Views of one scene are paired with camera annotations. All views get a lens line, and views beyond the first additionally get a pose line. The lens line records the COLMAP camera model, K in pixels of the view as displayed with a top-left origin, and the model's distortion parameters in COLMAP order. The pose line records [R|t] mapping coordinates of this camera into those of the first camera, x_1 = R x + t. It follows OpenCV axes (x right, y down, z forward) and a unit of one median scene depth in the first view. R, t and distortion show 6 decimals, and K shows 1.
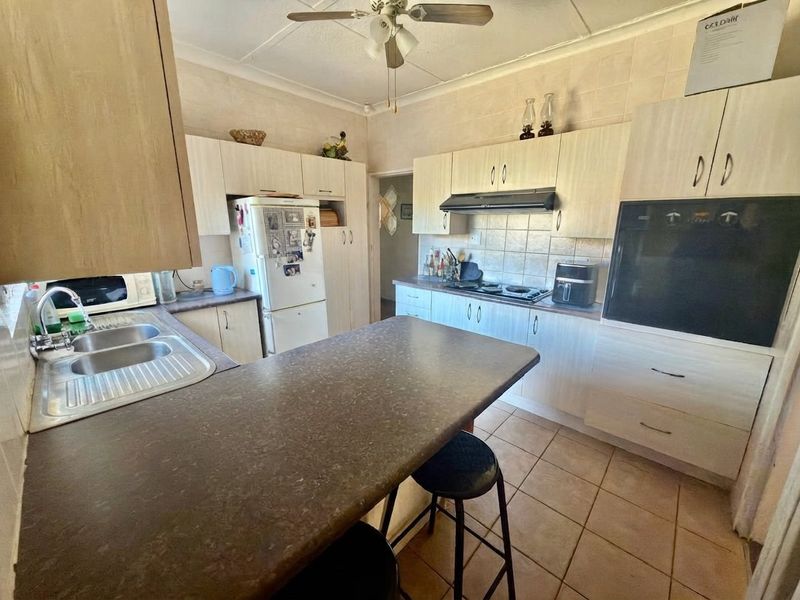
lens RADIAL K [[317.5, 0, 400.0], [0, 317.5, 300.0], [0, 0, 1]] dist [-0.000757, 0.000369]
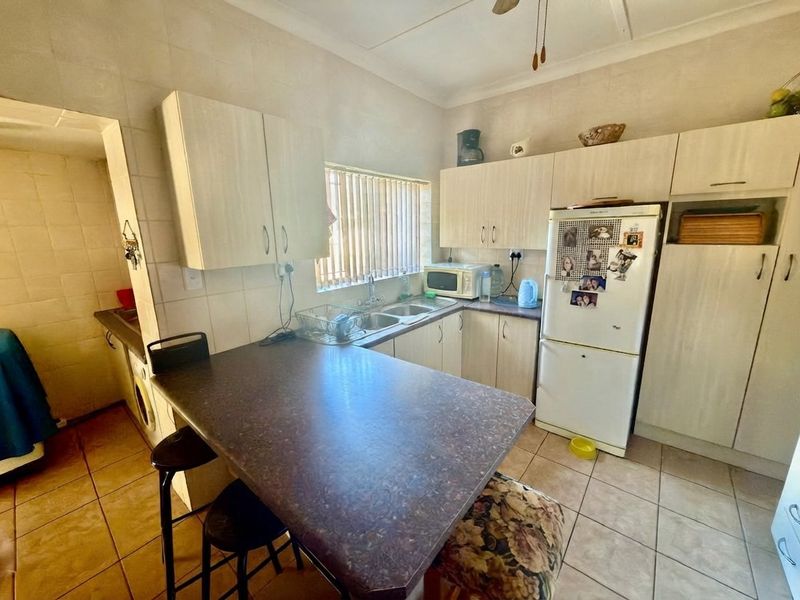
lens RADIAL K [[317.5, 0, 400.0], [0, 317.5, 300.0], [0, 0, 1]] dist [-0.000757, 0.000369]
pose [[0.054711, 0.217080, -0.974619, 0.395345], [-0.220072, 0.954700, 0.200289, -0.149015], [0.973948, 0.203529, 0.100006, 0.481057]]
